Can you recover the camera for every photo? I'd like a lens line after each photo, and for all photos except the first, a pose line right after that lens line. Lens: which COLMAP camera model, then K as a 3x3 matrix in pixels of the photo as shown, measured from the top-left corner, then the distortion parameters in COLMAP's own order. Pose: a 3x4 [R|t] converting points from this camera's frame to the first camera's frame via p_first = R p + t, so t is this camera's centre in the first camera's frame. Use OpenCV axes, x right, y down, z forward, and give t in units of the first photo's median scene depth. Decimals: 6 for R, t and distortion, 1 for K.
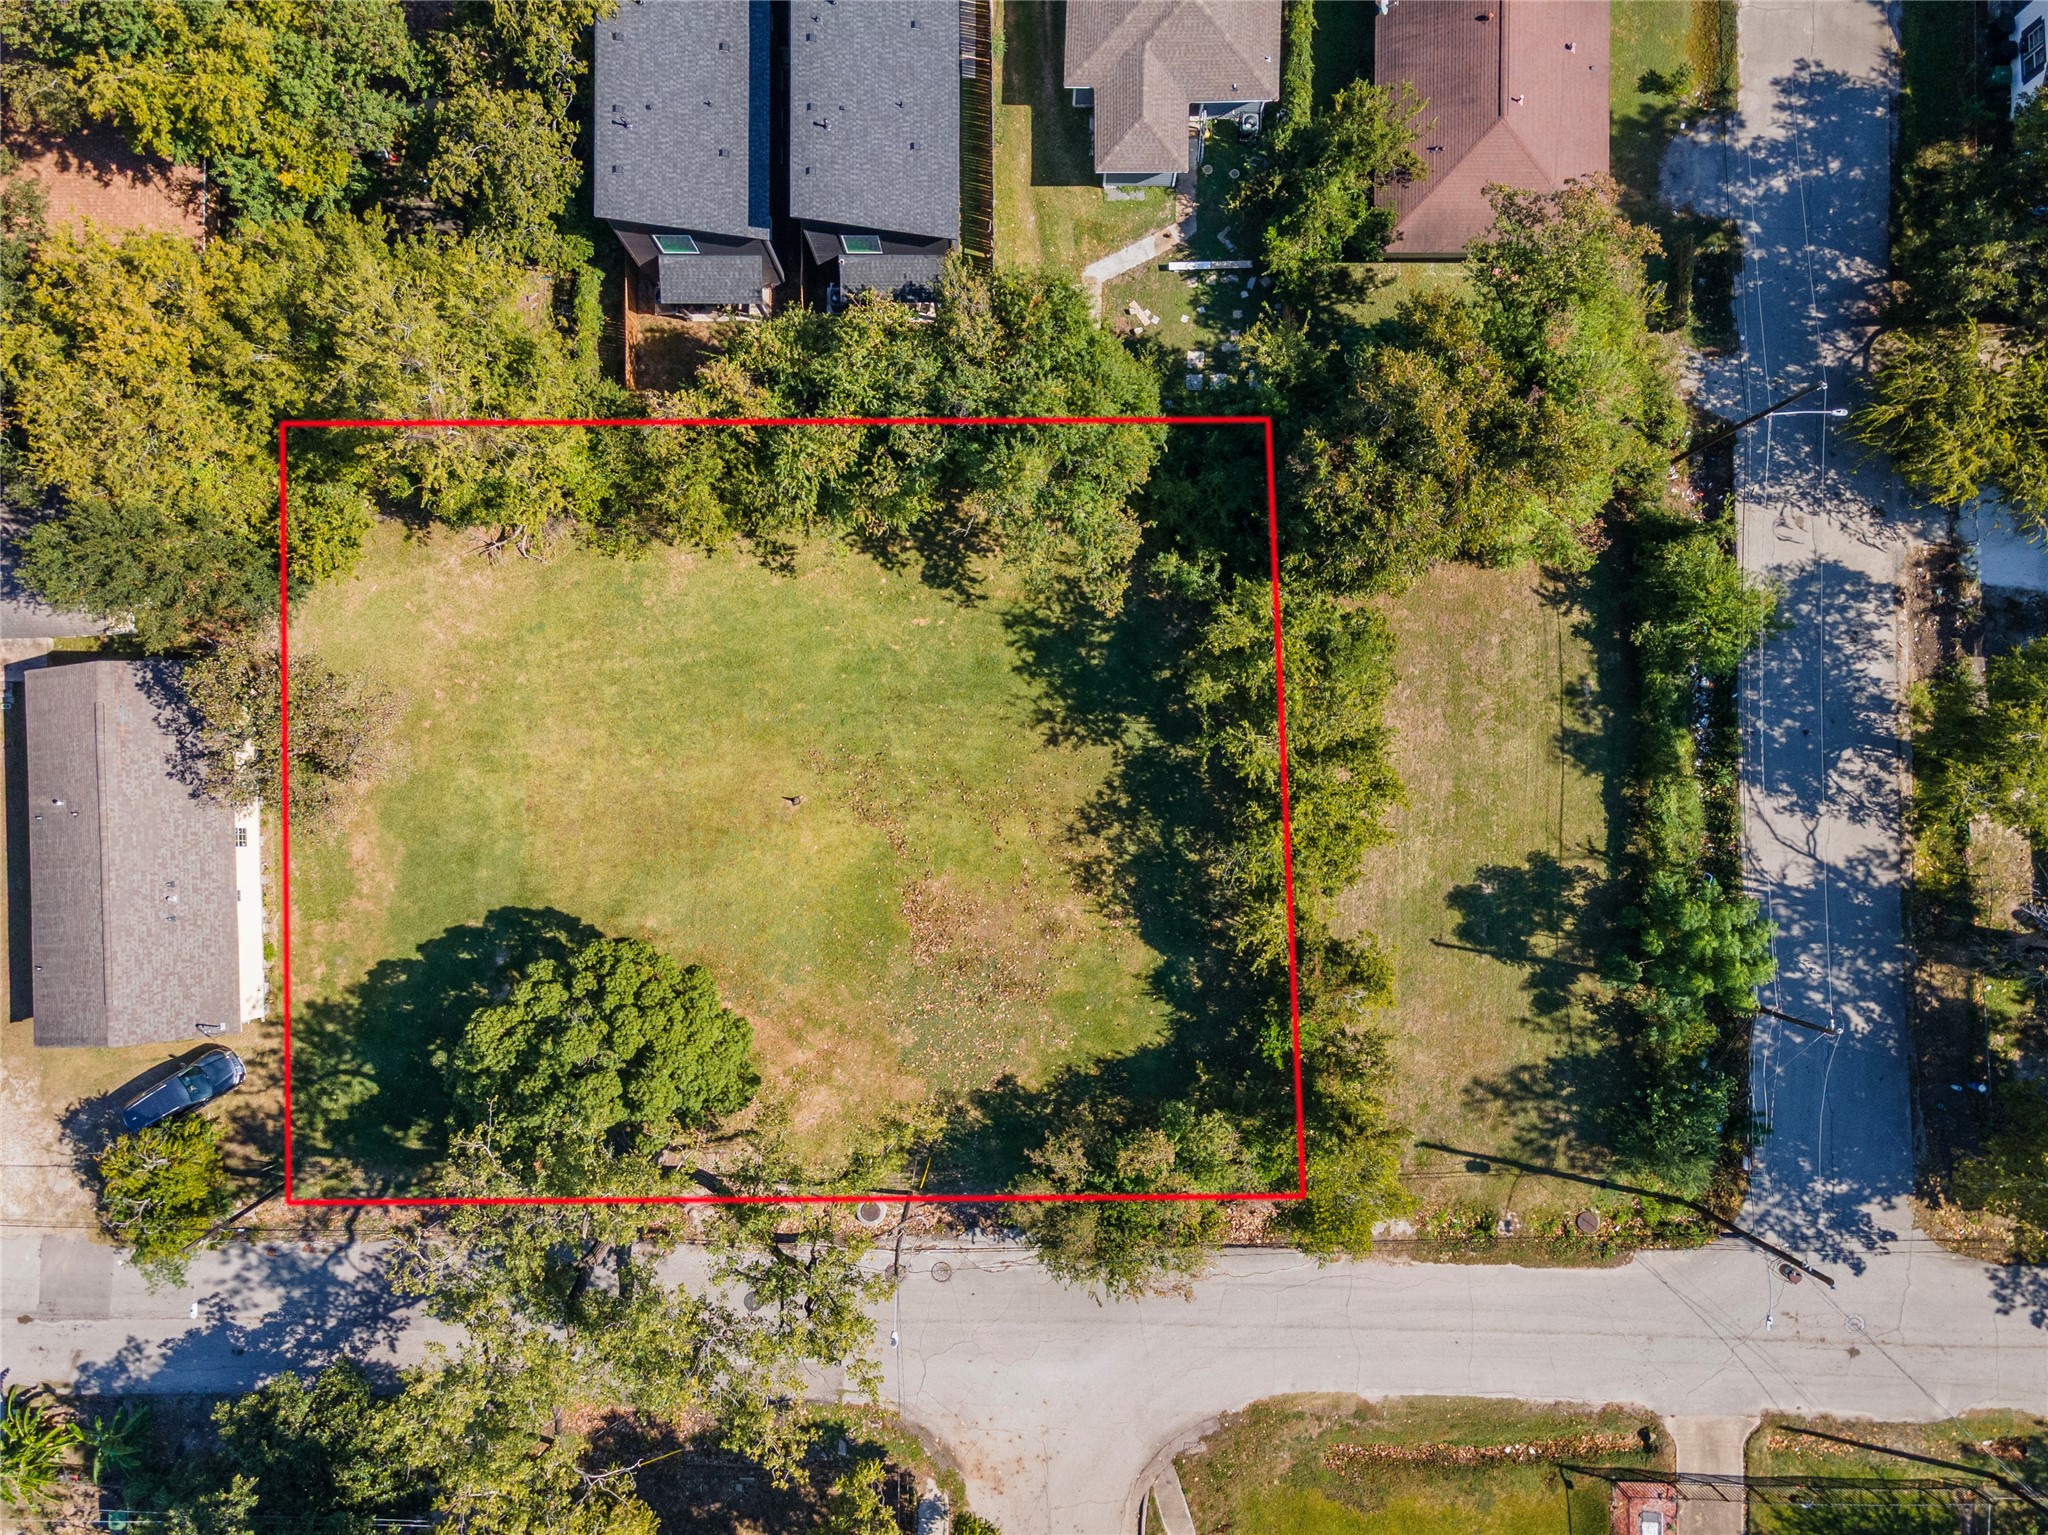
lens RADIAL K [[1489.1, 0, 1024.0], [0, 1489.1, 767.5], [0, 0, 1]] dist [0.038611, 0.009400]
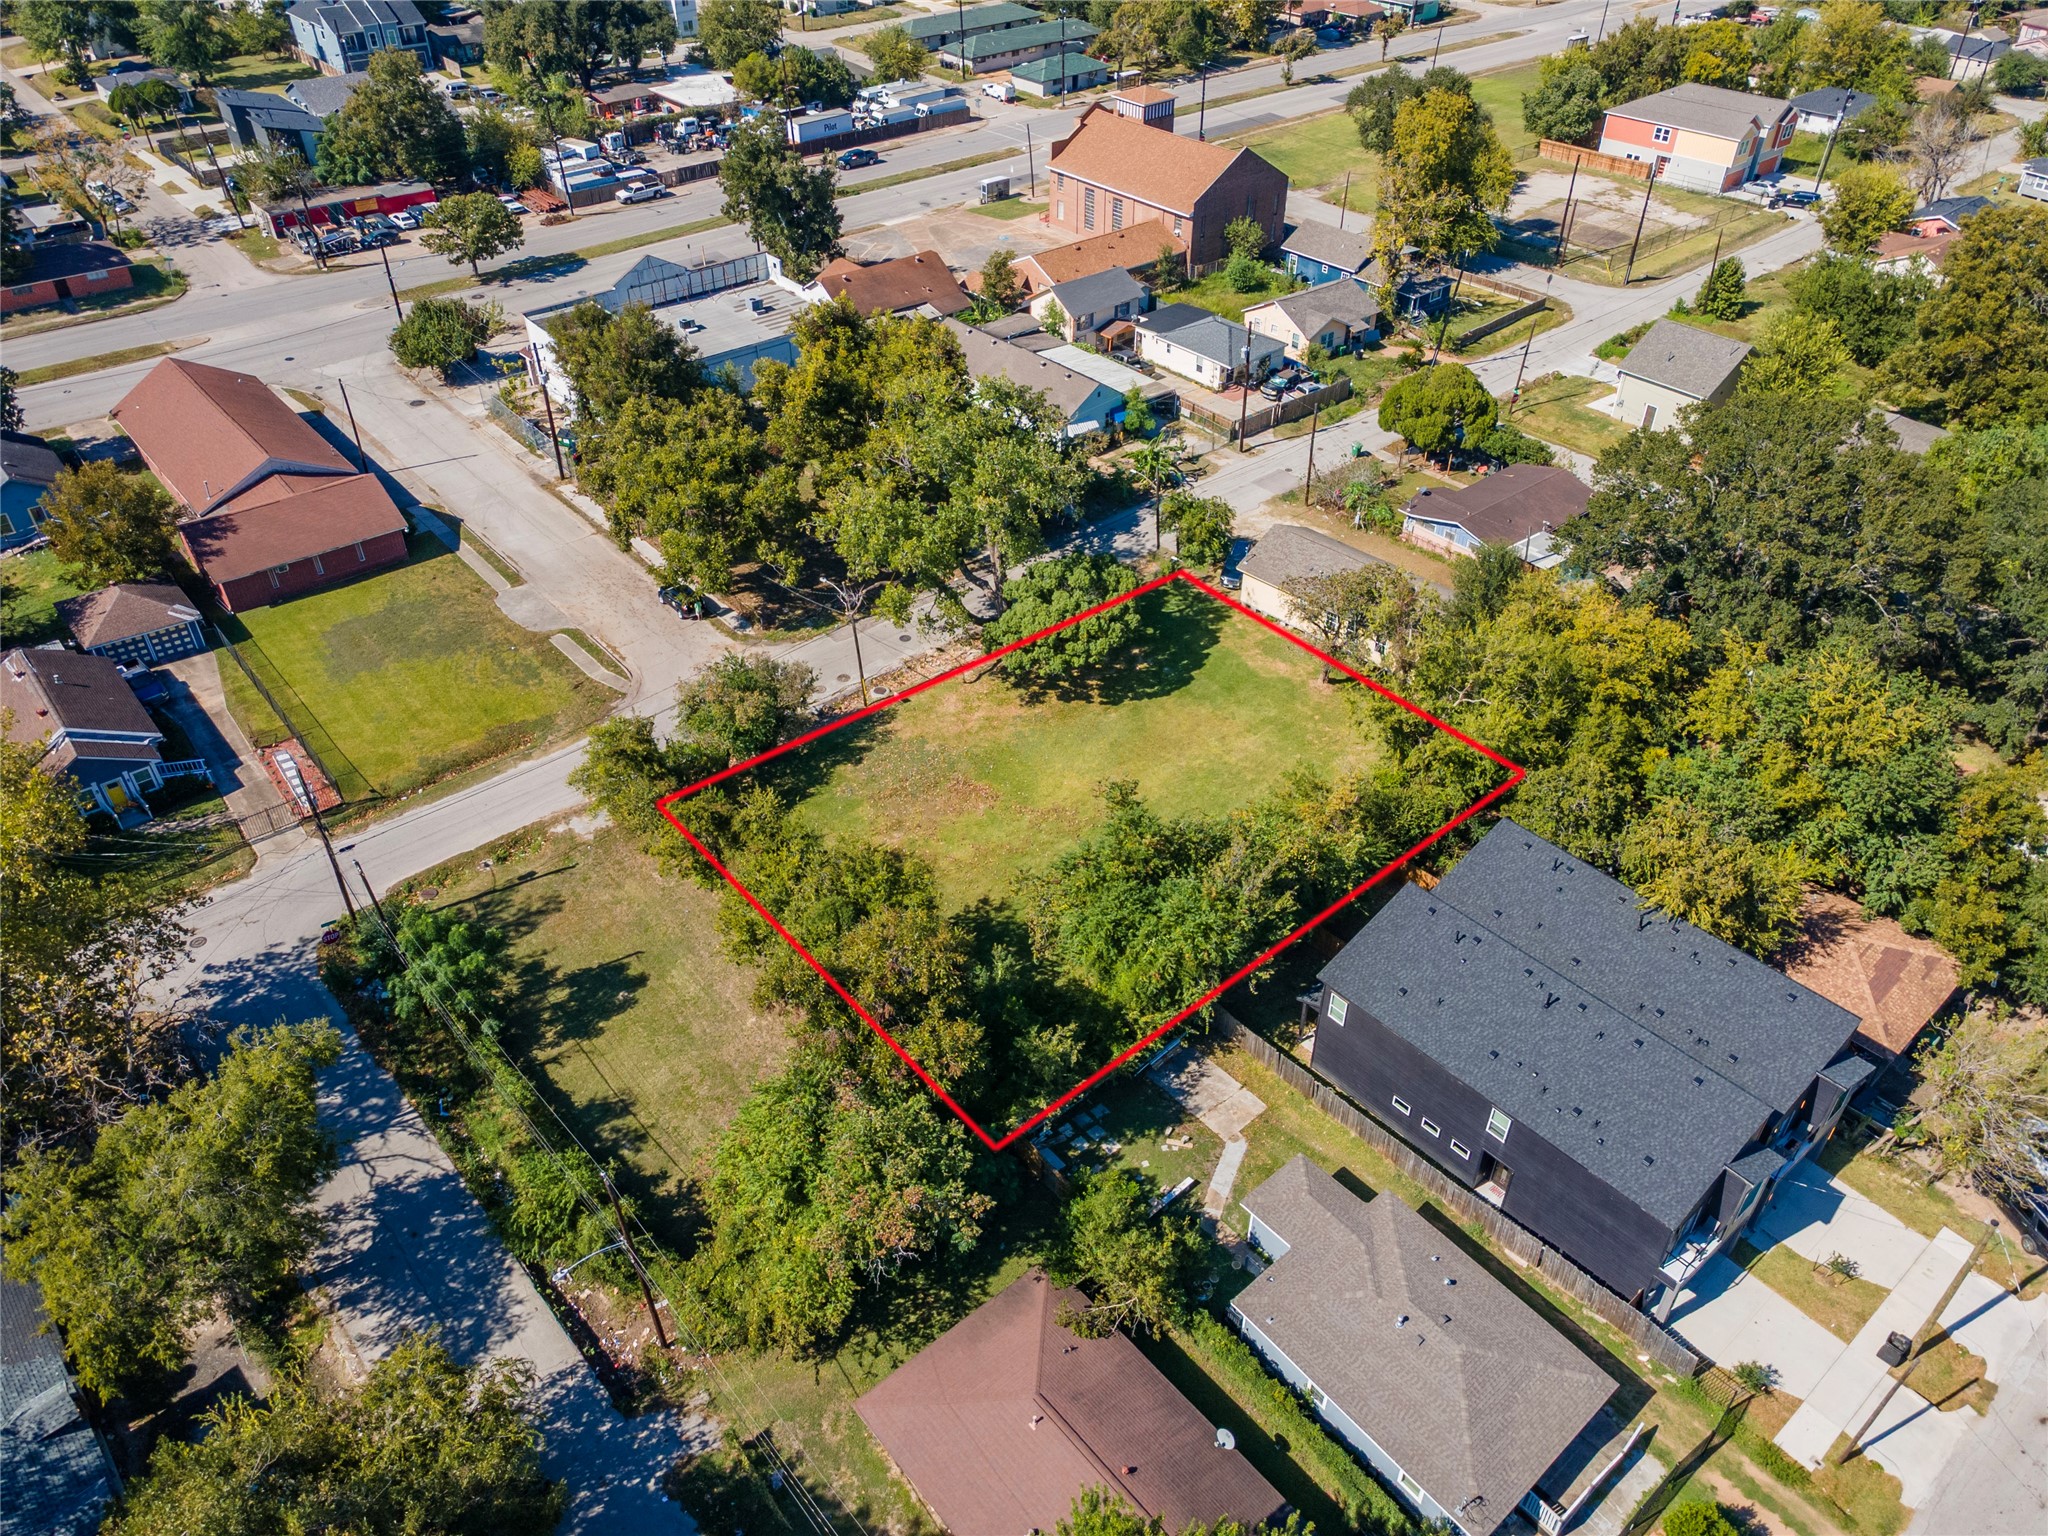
lens RADIAL K [[1489.1, 0, 1024.0], [0, 1489.1, 768.0], [0, 0, 1]] dist [0.038611, 0.009400]
pose [[-0.755938, 0.404283, -0.514892, 0.605818], [-0.653820, -0.426806, 0.624785, -0.790388], [0.032831, 0.808945, 0.586967, 0.167905]]
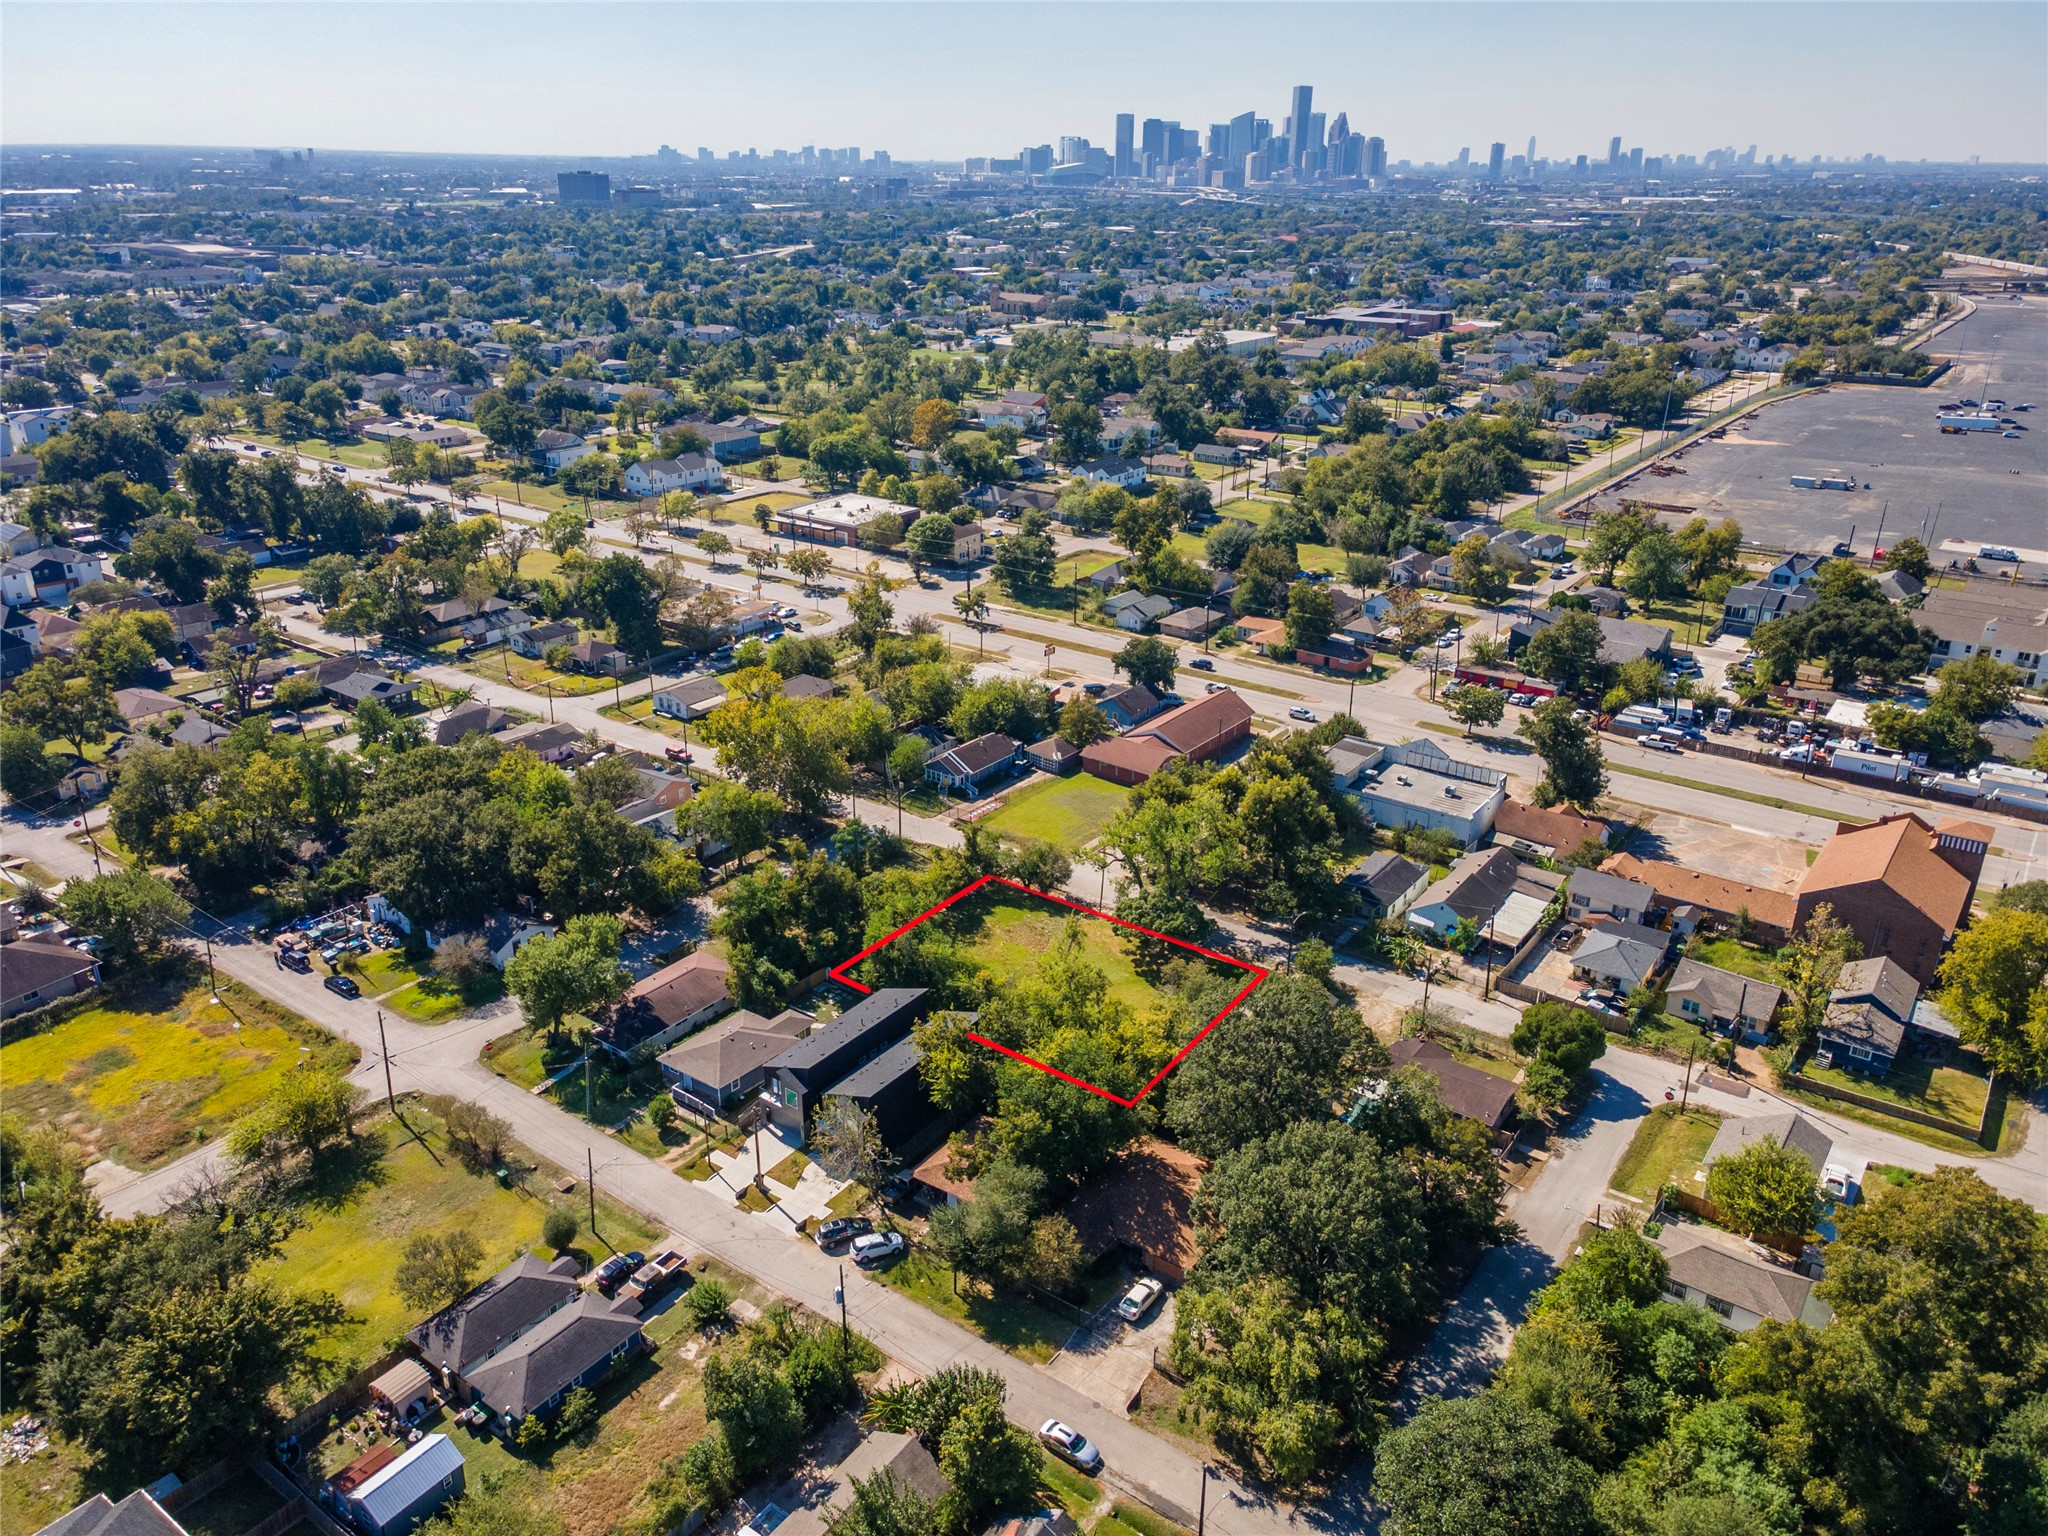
lens RADIAL K [[1489.1, 0, 1024.0], [0, 1489.1, 768.0], [0, 0, 1]] dist [0.038611, 0.009400]
pose [[-0.813028, -0.221825, 0.538312, -1.464042], [0.581402, -0.260166, 0.770899, -1.979866], [-0.030954, 0.939738, 0.340492, -0.259445]]
